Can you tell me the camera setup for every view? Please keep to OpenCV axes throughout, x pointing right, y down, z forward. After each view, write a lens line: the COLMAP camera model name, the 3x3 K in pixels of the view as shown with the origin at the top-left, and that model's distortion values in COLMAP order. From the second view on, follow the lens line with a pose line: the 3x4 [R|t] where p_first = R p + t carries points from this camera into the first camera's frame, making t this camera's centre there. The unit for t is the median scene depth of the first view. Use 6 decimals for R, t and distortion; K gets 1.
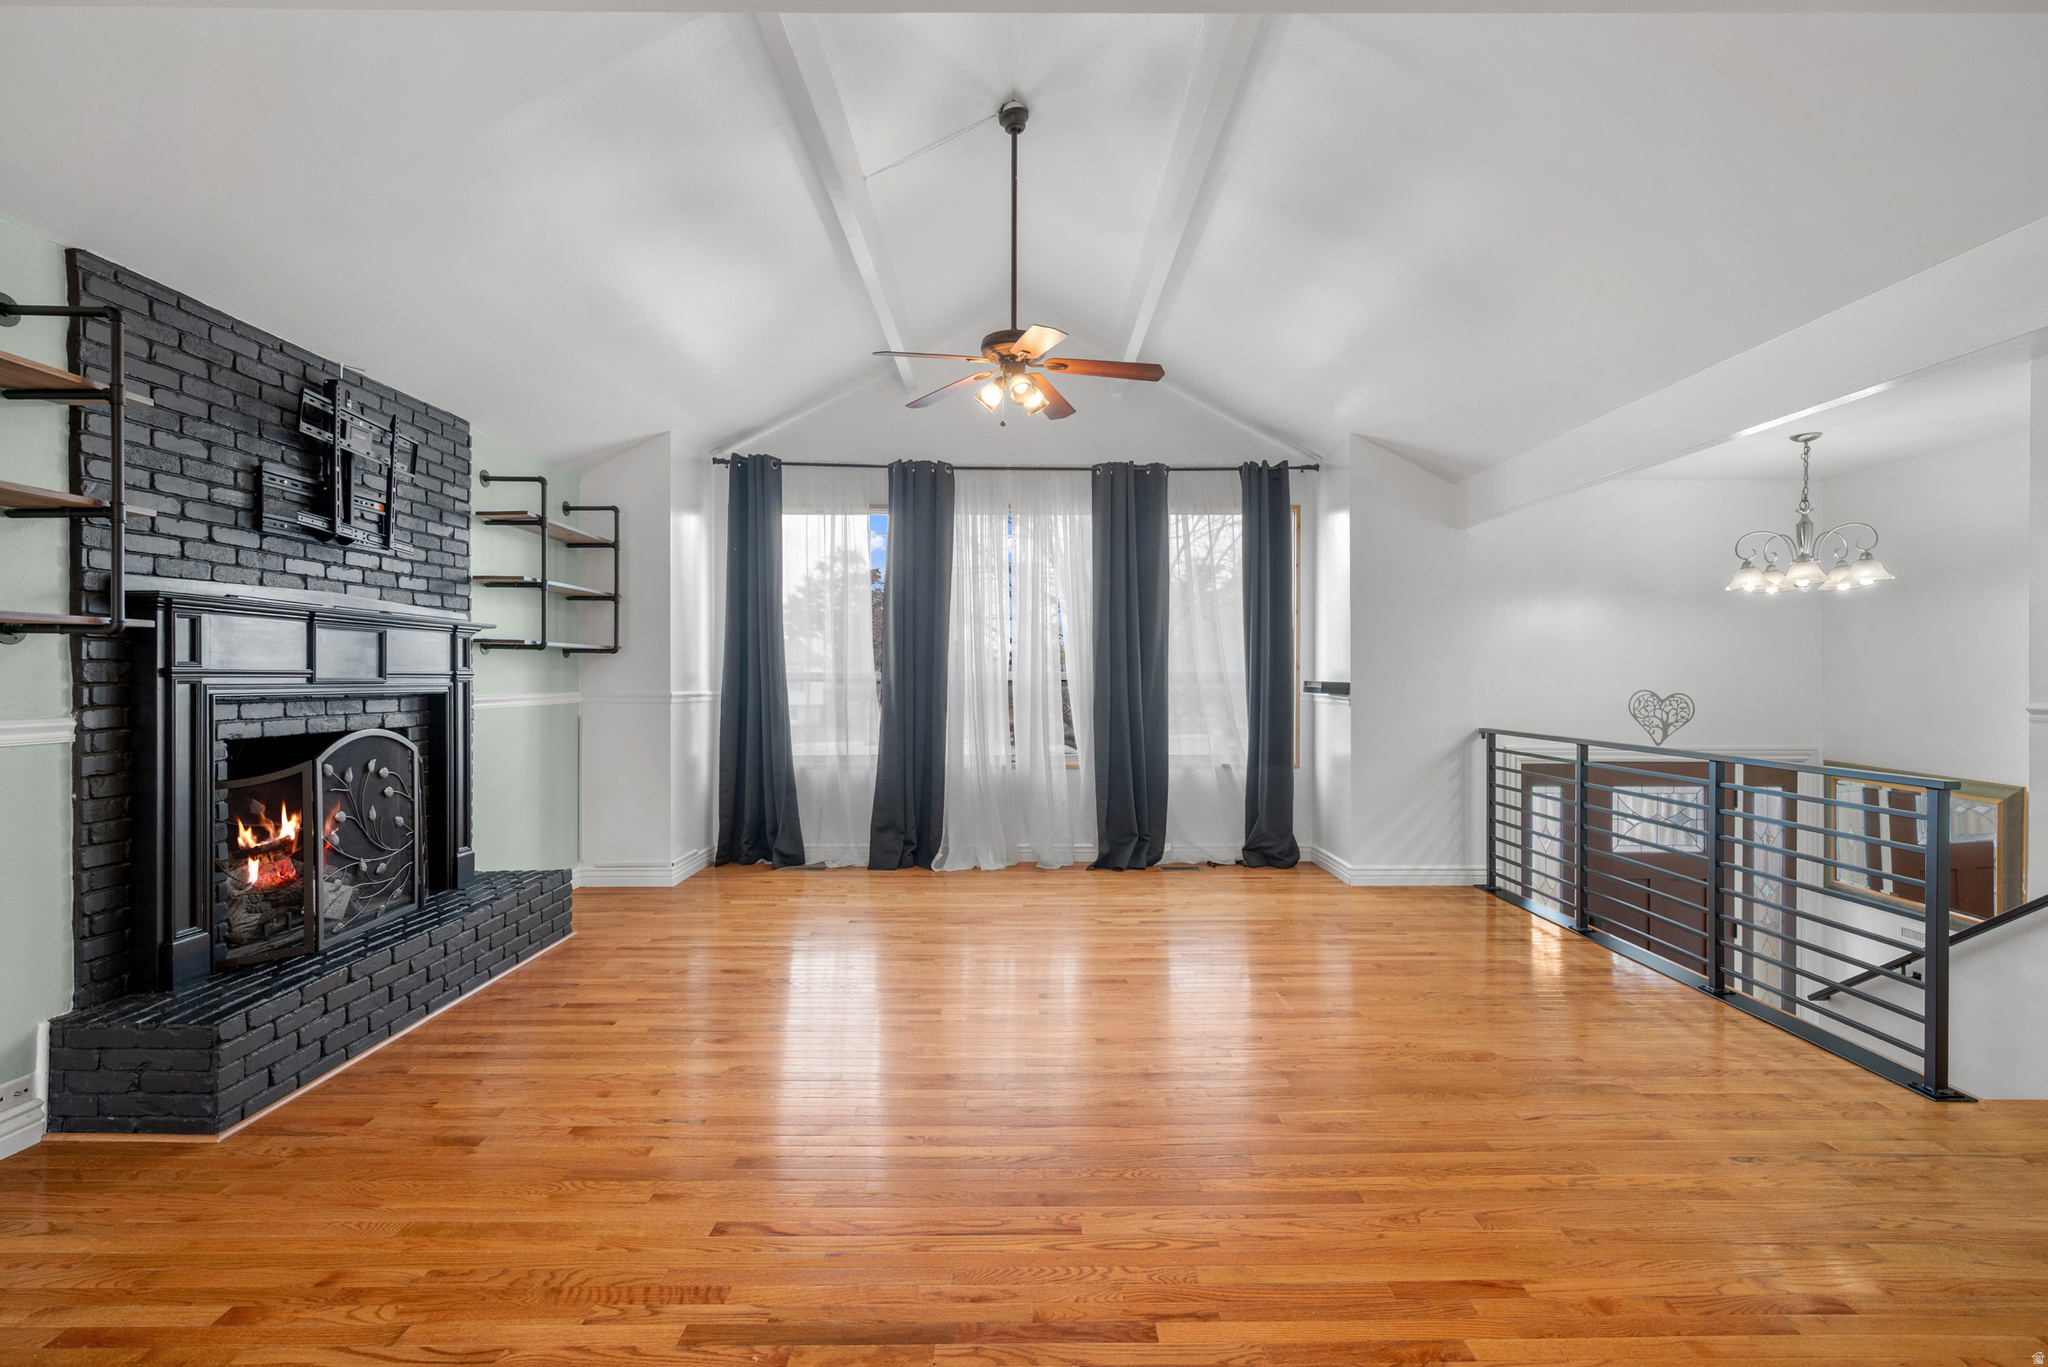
lens RADIAL K [[928.1, 0, 1021.5], [0, 928.1, 682.6], [0, 0, 1]] dist [-0.002150, -0.000619]
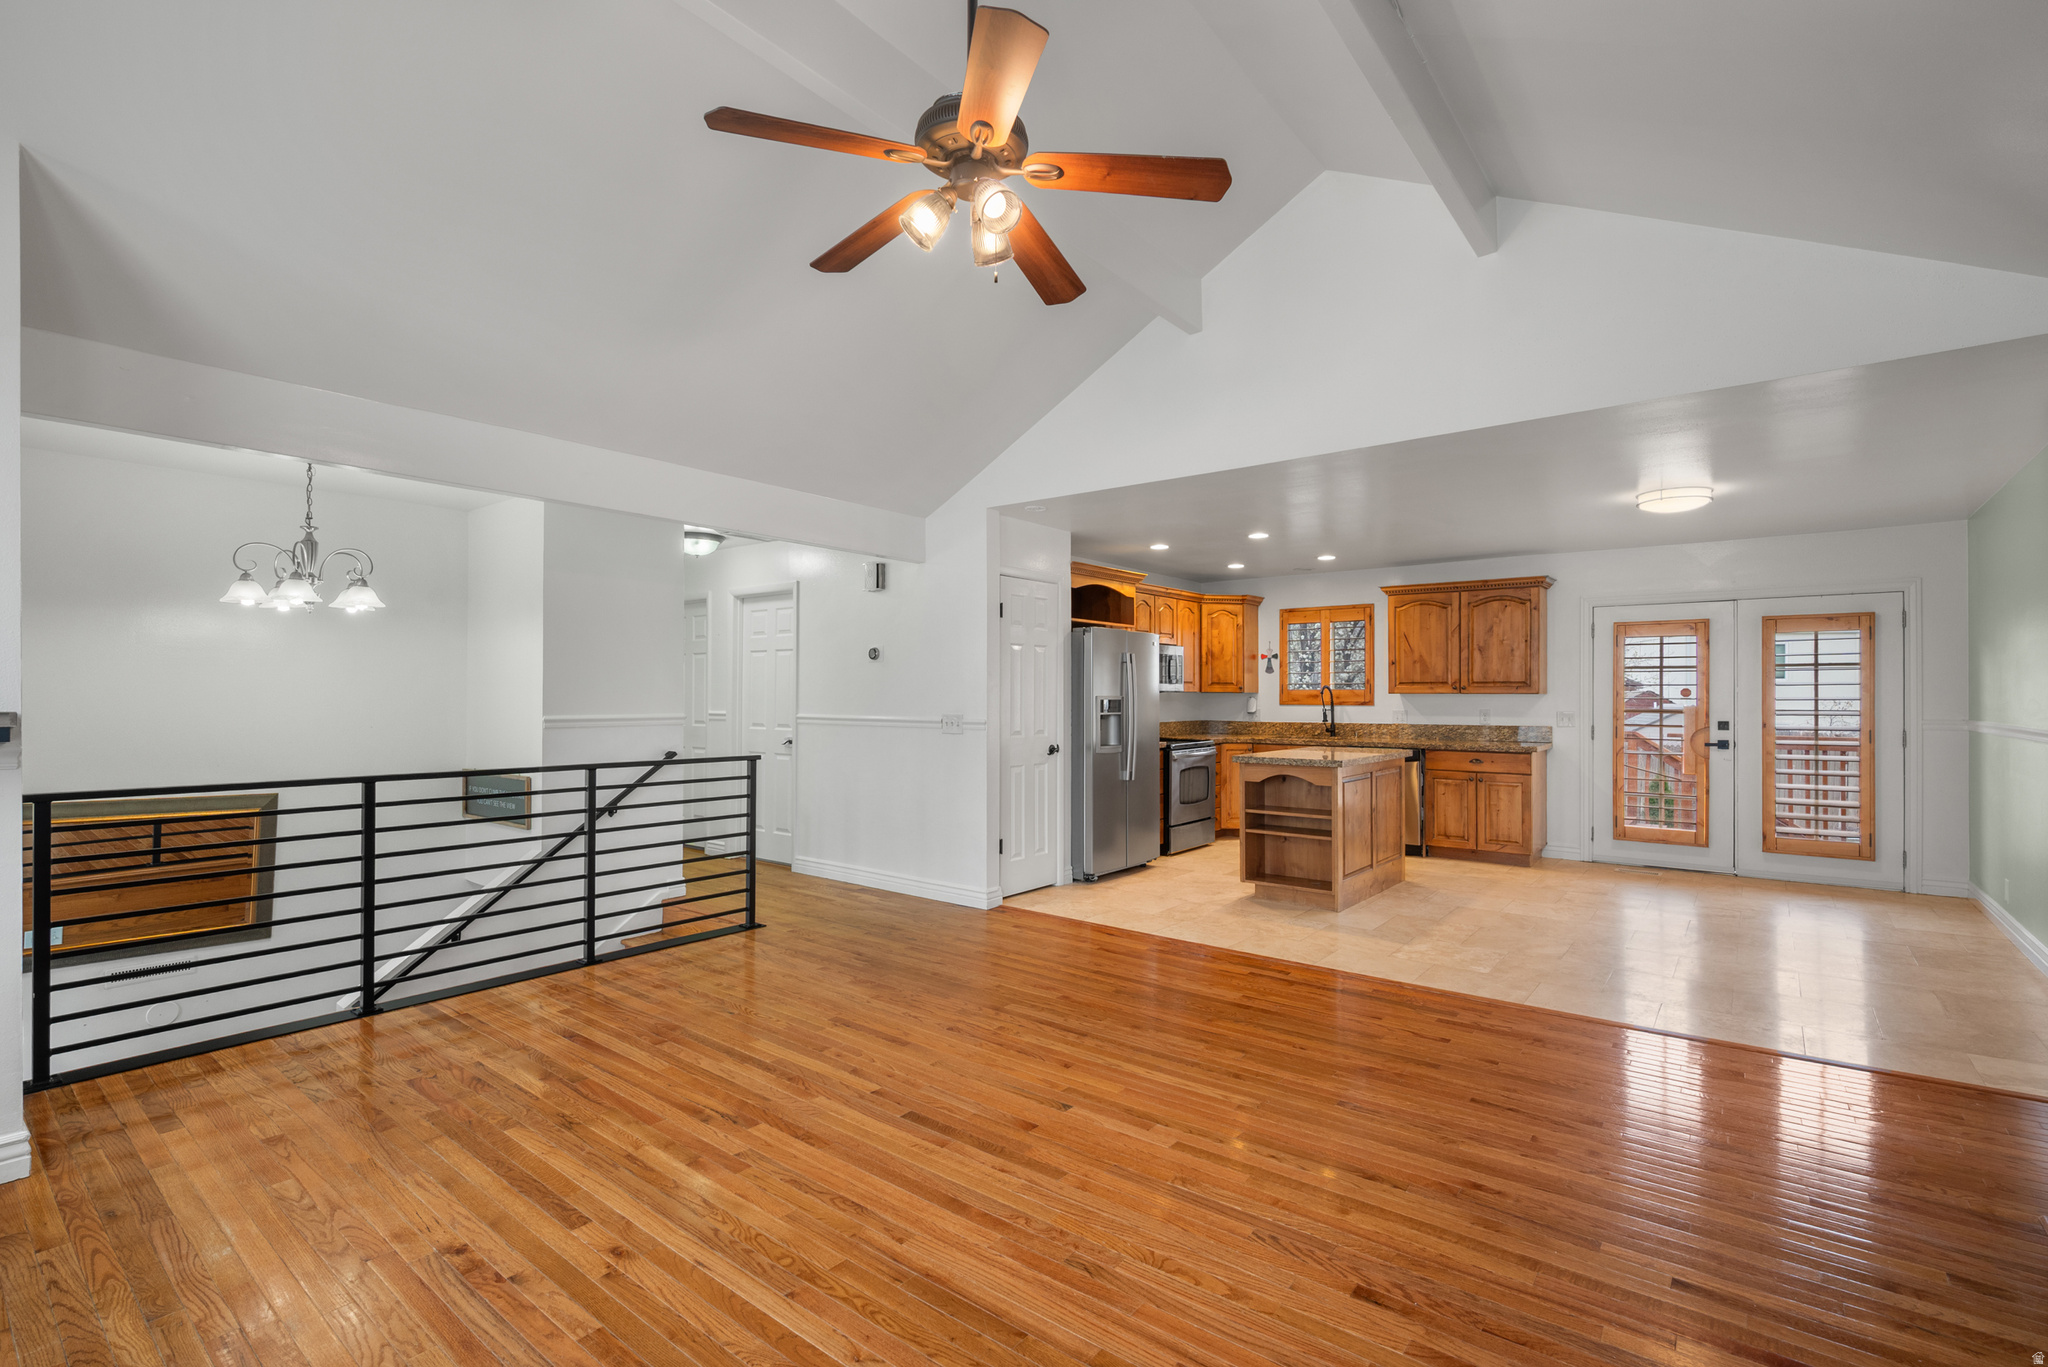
lens RADIAL K [[928.1, 0, 1050.9], [0, 928.1, 694.5], [0, 0, 1]] dist [-0.002150, -0.000619]
pose [[-0.785484, 0.001925, 0.618879, -0.304288], [0.007640, 0.999949, 0.006586, -0.010183], [-0.618835, 0.009901, -0.785459, 1.048657]]
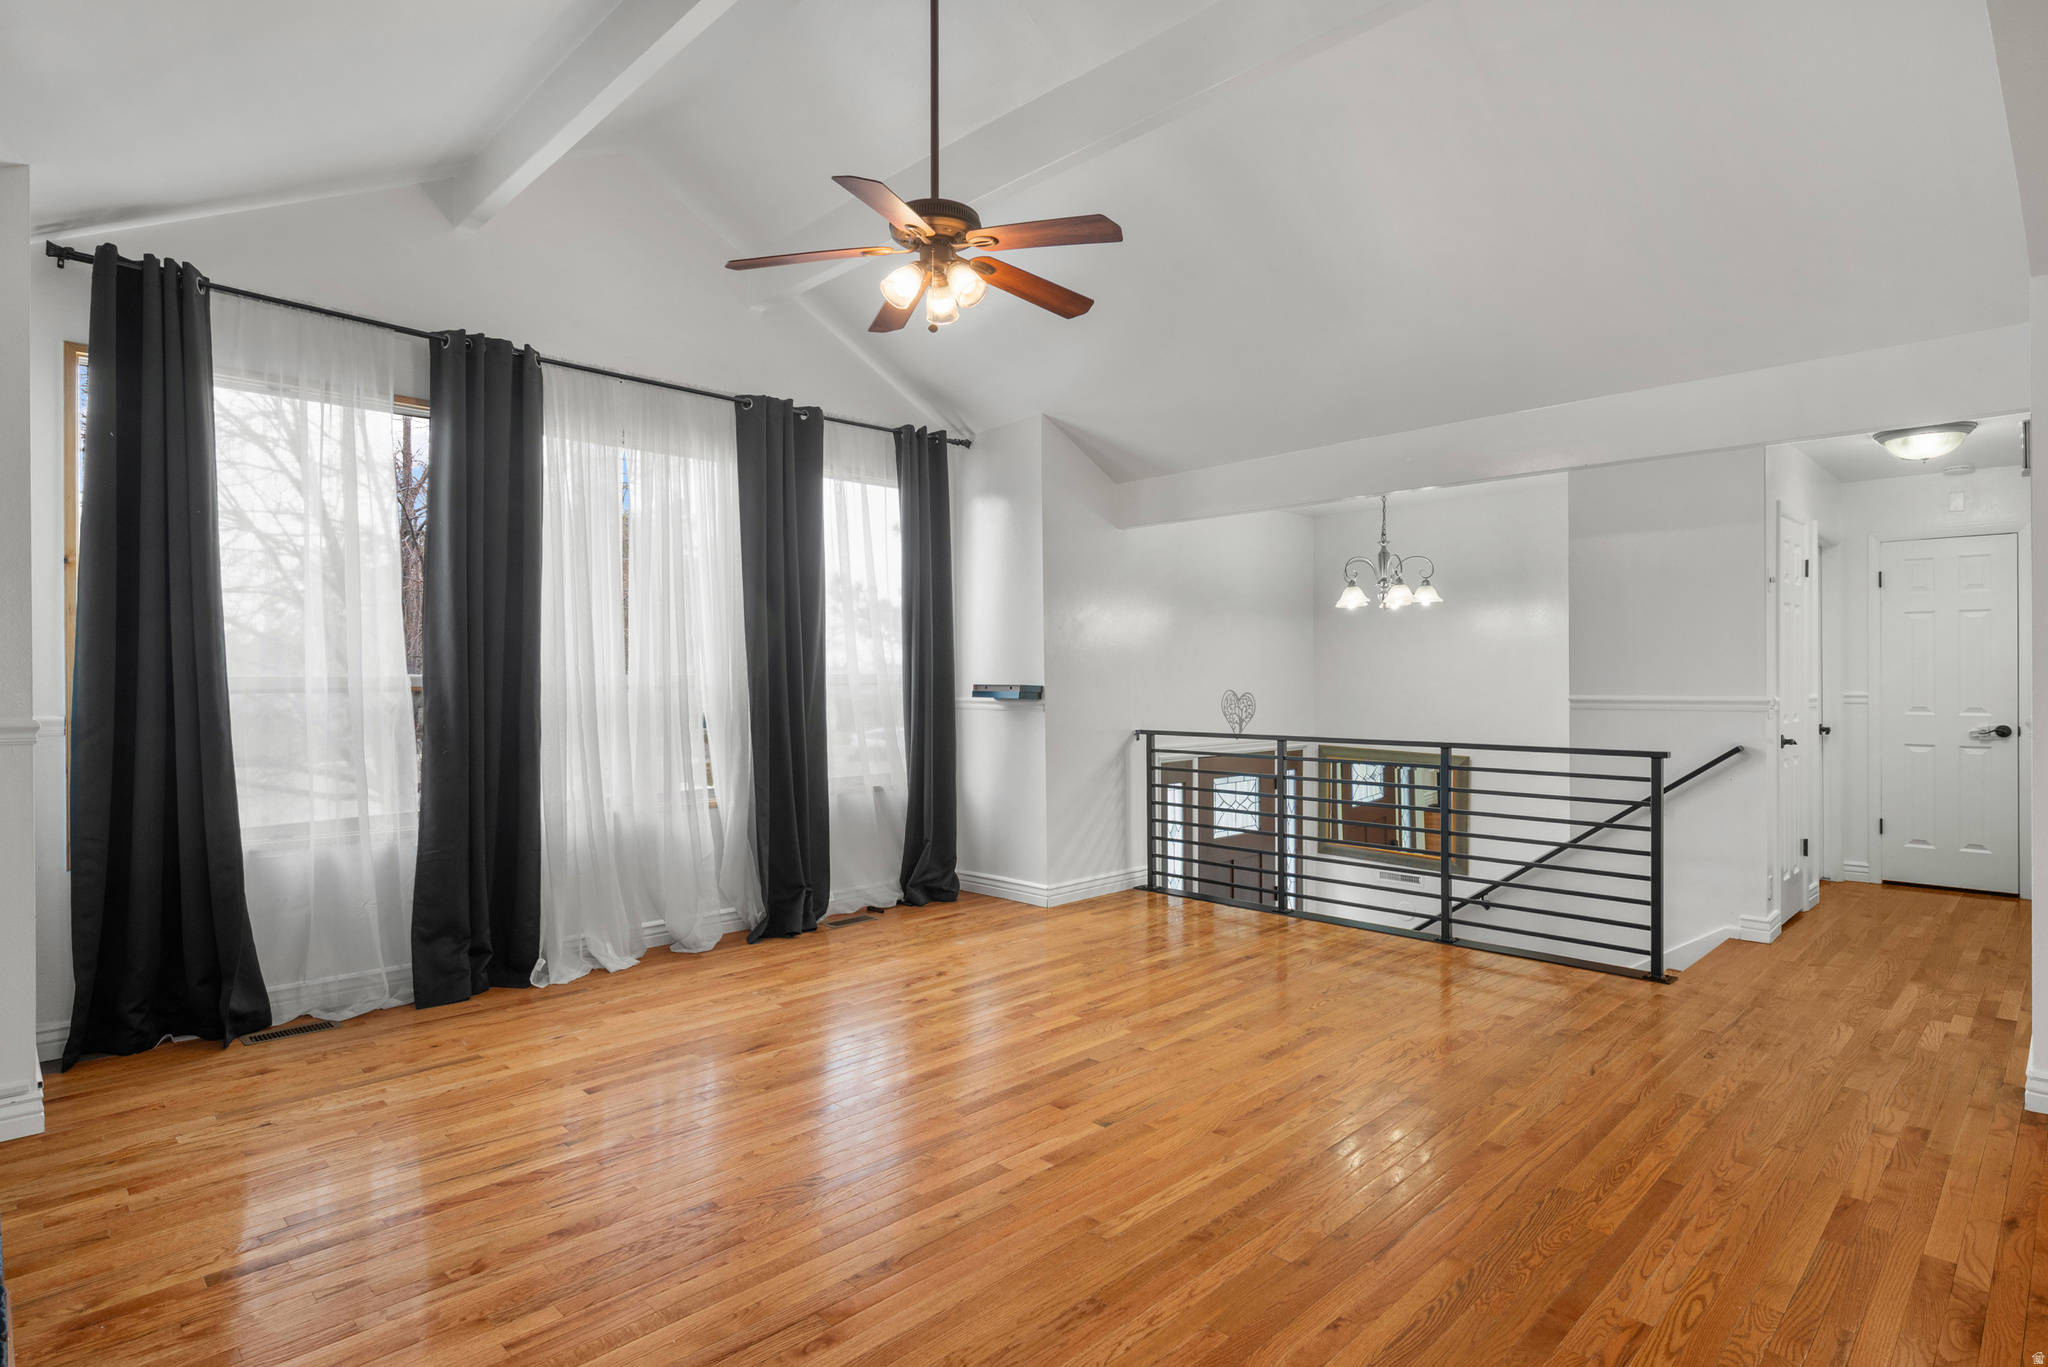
lens RADIAL K [[1064.4, 0, 1015.2], [0, 1064.4, 676.0], [0, 0, 1]] dist [-0.003289, -0.001139]
pose [[0.716335, -0.003230, 0.697749, -0.402925], [0.010430, 0.999927, -0.006079, -0.003170], [-0.697679, 0.011633, 0.716316, 0.271244]]
